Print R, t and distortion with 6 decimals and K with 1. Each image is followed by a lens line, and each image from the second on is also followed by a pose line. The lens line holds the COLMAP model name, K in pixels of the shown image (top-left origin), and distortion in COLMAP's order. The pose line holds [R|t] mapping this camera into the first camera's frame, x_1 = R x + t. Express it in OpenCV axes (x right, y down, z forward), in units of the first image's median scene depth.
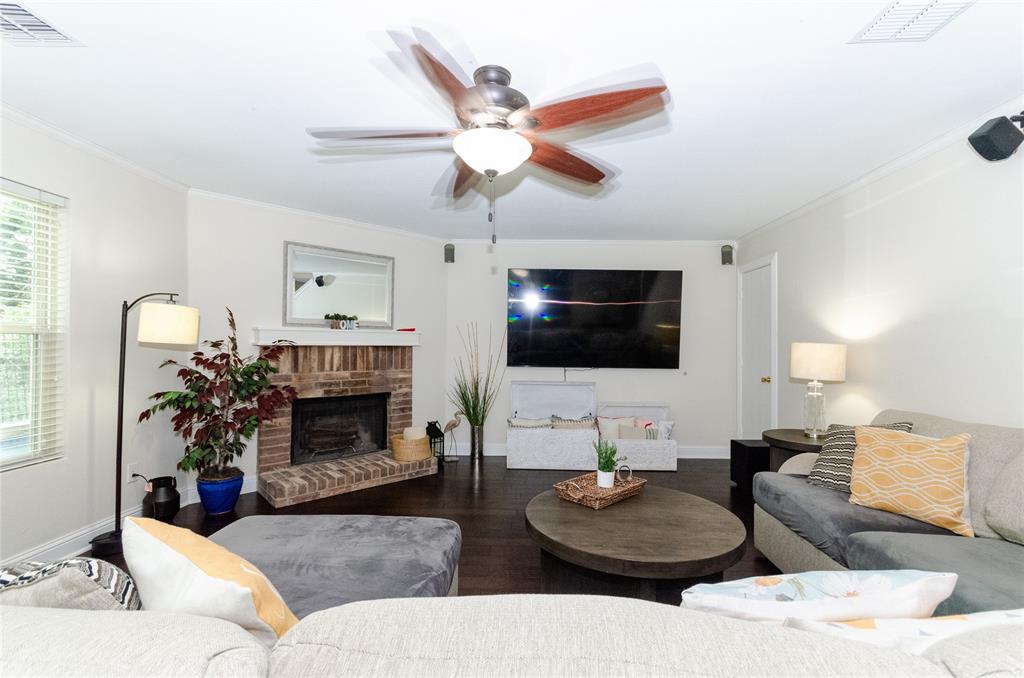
lens RADIAL K [[455.8, 0, 521.2], [0, 455.8, 341.7], [0, 0, 1]] dist [0.000448, -0.000162]
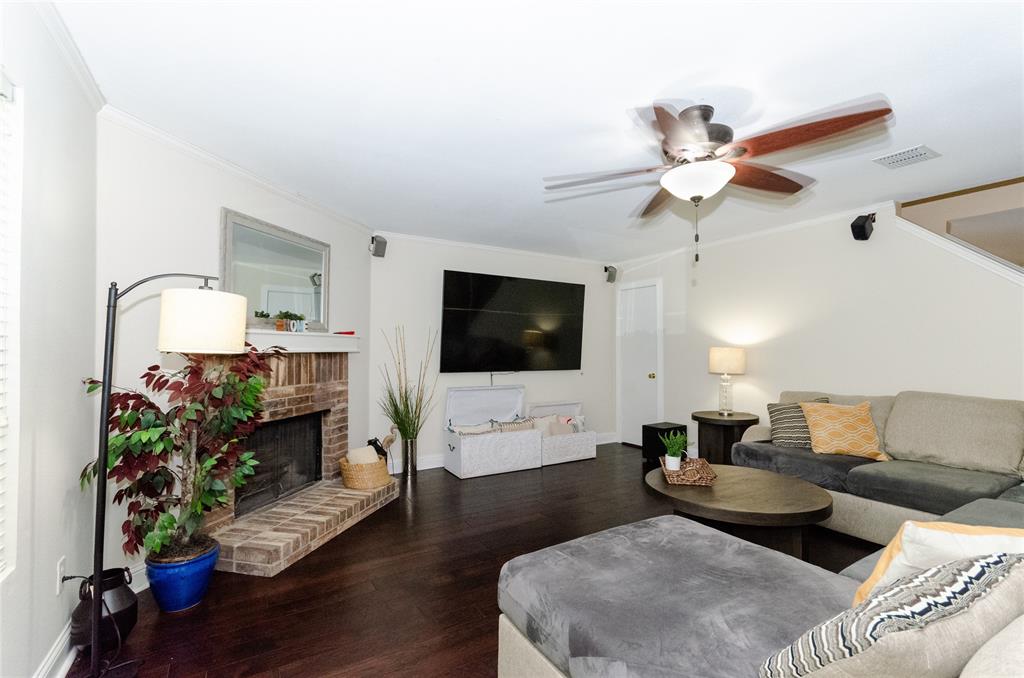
lens RADIAL K [[455.8, 0, 521.2], [0, 455.8, 341.7], [0, 0, 1]] dist [0.000448, -0.000162]
pose [[0.838832, 0.001550, 0.544387, -0.470947], [0.002244, 0.999978, -0.006305, -0.004289], [-0.544385, 0.006510, 0.838810, 0.133083]]
